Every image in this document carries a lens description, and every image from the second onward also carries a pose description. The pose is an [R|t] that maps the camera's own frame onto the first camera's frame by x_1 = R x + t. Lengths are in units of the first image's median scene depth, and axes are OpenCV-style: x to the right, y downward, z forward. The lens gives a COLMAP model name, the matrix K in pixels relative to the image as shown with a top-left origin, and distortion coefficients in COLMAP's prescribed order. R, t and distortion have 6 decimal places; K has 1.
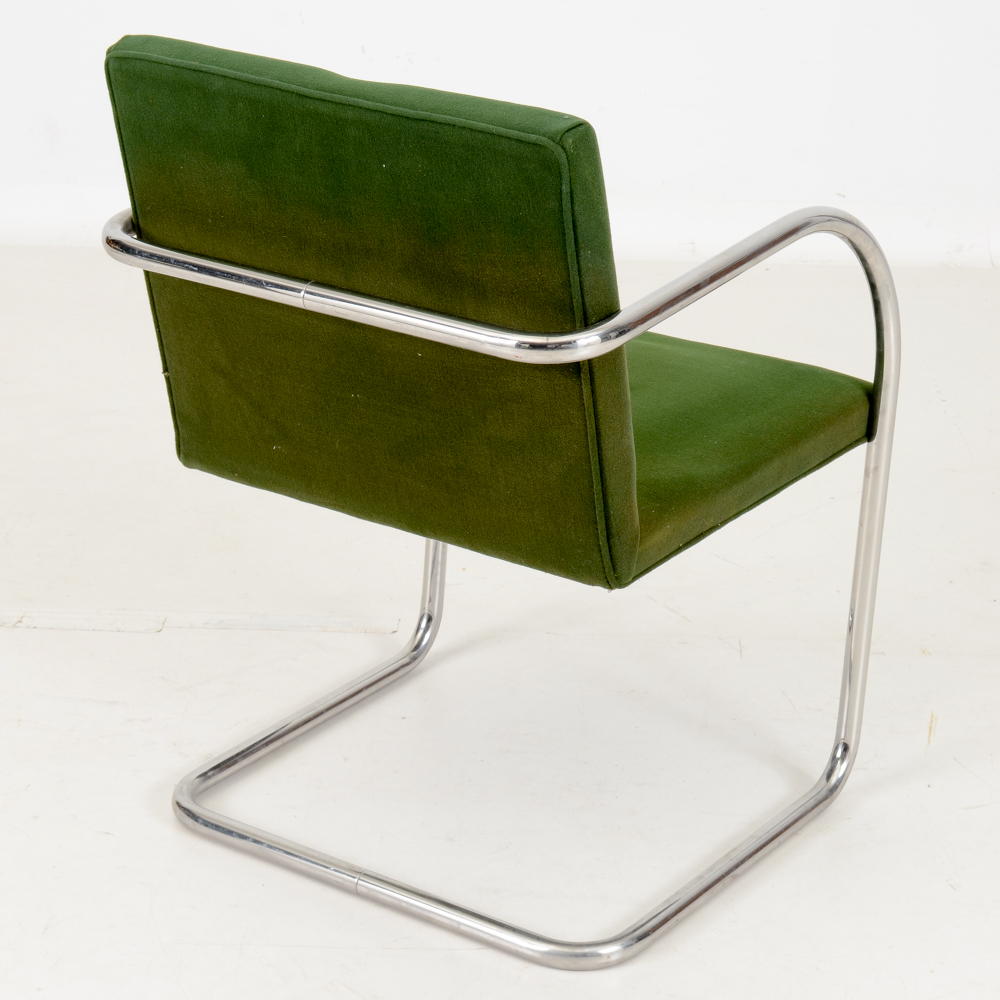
lens RADIAL K [[2772.0, 0, 500.0], [0, 2772.0, 500.0], [0, 0, 1]] dist [0.013608, -0.682461]
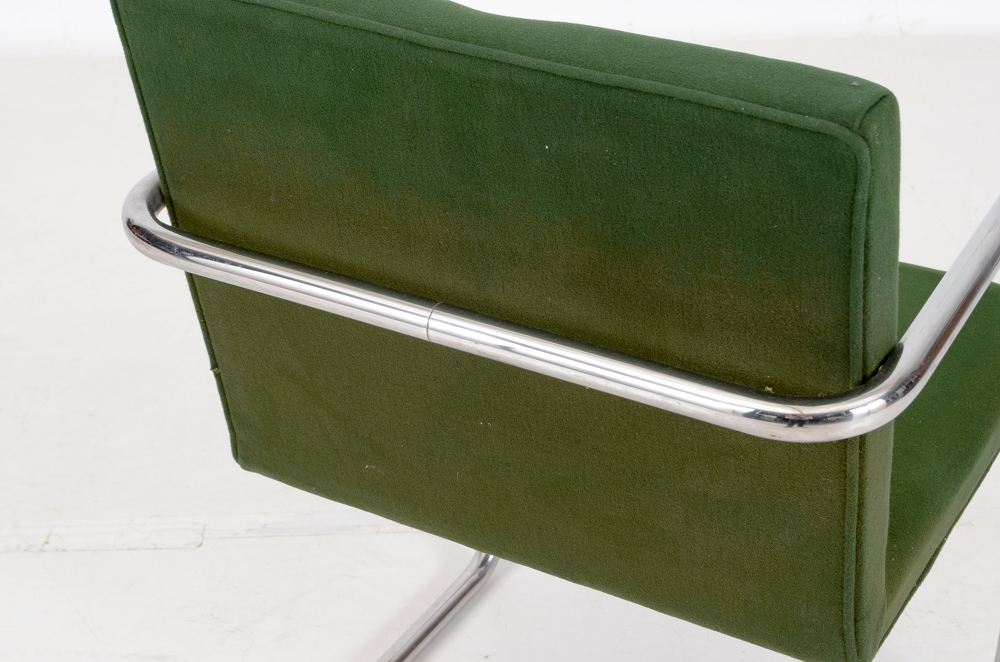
lens RADIAL K [[1788.7, 0, 500.0], [0, 1788.7, 331.0], [0, 0, 1]] dist [0.006374, -0.243801]
pose [[0.994787, -0.064374, 0.079083, -0.088497], [0.053601, 0.989865, 0.131504, -0.131047], [-0.086747, -0.126580, 0.988156, 0.550389]]
